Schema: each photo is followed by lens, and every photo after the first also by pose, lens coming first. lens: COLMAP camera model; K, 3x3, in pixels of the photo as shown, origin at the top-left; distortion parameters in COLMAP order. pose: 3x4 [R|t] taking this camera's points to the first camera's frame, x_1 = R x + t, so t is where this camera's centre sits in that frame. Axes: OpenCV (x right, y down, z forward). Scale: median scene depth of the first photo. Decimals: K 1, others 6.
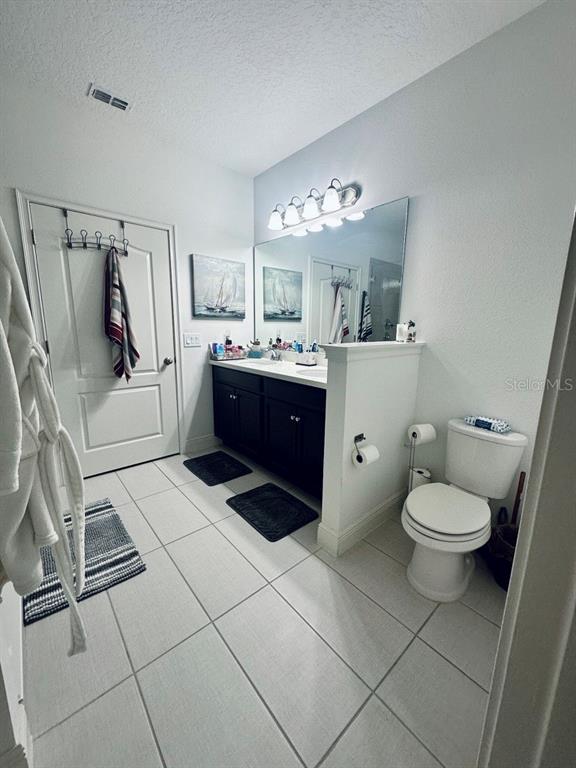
lens RADIAL K [[303.1, 0, 286.4], [0, 303.1, 381.5], [0, 0, 1]] dist [-0.002328, 0.000443]
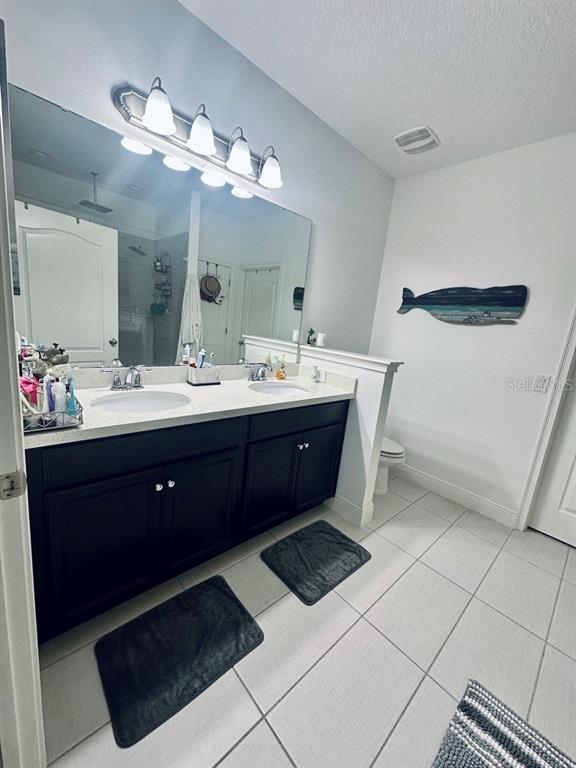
lens RADIAL K [[303.1, 0, 287.5], [0, 303.1, 388.1], [0, 0, 1]] dist [-0.002328, 0.000443]
pose [[-0.020636, -0.224984, 0.974144, -0.719807], [0.085819, 0.970357, 0.225927, -0.219517], [-0.996097, 0.088262, -0.000716, 0.971830]]
